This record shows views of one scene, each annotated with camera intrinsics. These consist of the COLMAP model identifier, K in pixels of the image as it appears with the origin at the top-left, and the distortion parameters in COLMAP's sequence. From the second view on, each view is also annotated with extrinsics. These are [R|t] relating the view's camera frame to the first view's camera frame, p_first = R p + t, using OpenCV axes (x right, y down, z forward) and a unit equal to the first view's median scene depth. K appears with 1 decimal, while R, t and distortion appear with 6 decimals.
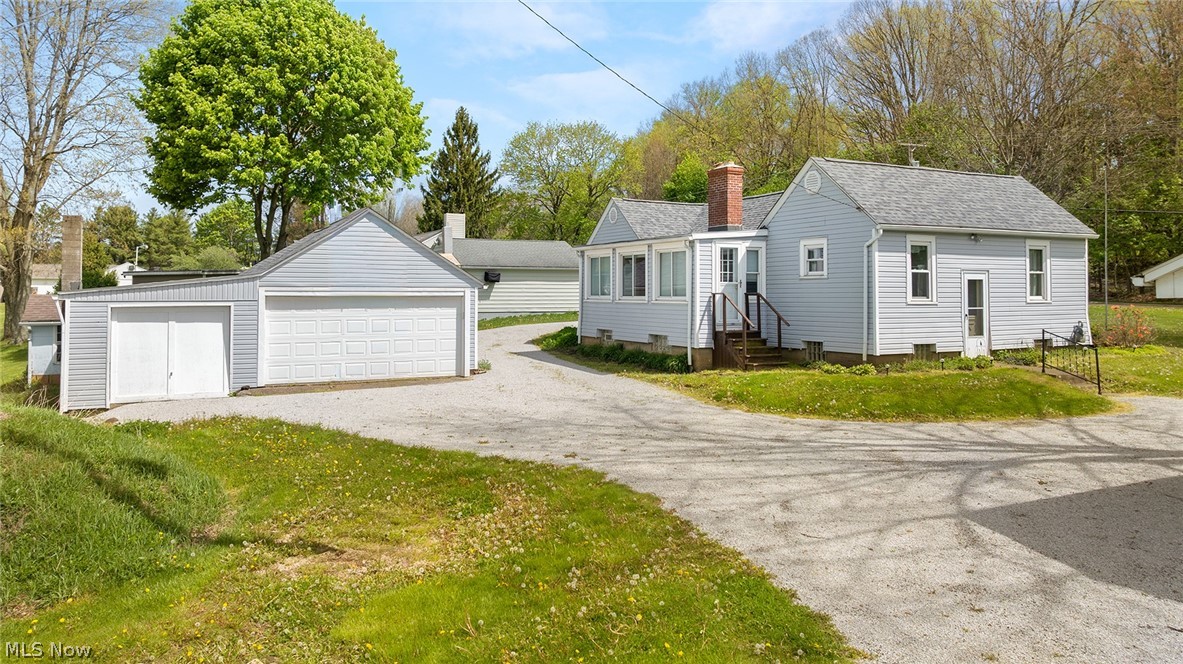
lens RADIAL K [[825.8, 0, 591.5], [0, 825.8, 332.0], [0, 0, 1]] dist [-0.036043, -0.000441]
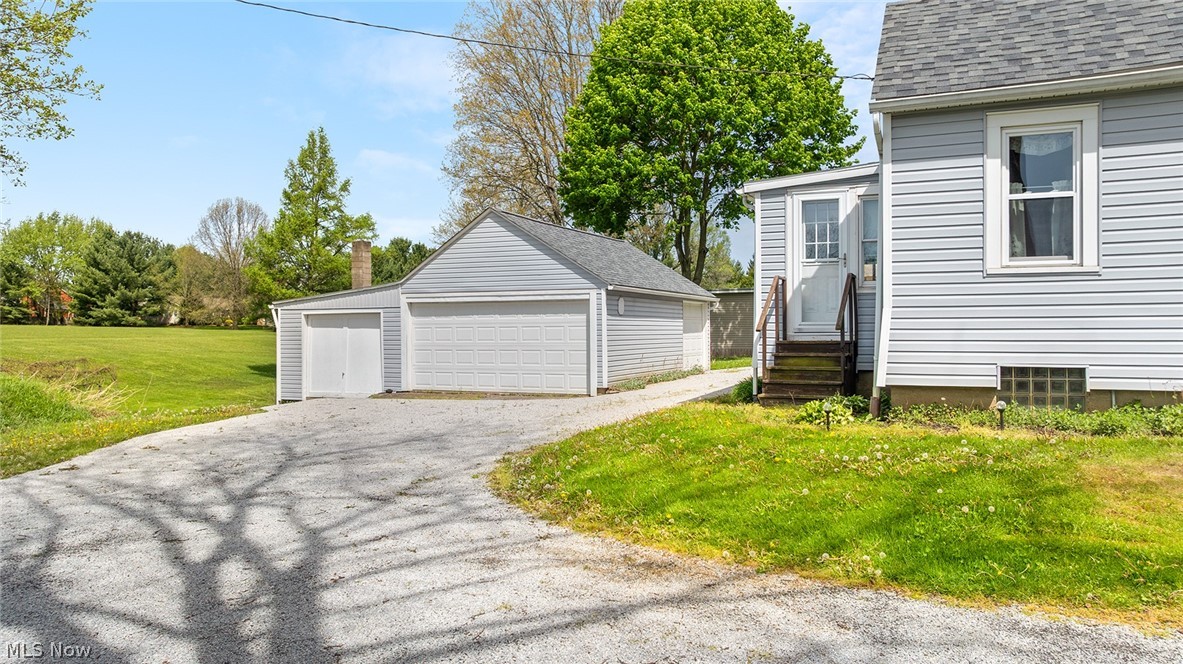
lens RADIAL K [[825.8, 0, 591.5], [0, 825.8, 332.0], [0, 0, 1]] dist [-0.036043, -0.000441]
pose [[0.628146, -0.002351, -0.778092, 0.559679], [-0.029431, 0.999208, -0.026778, 0.013820], [0.777539, 0.039720, 0.627579, 0.539668]]
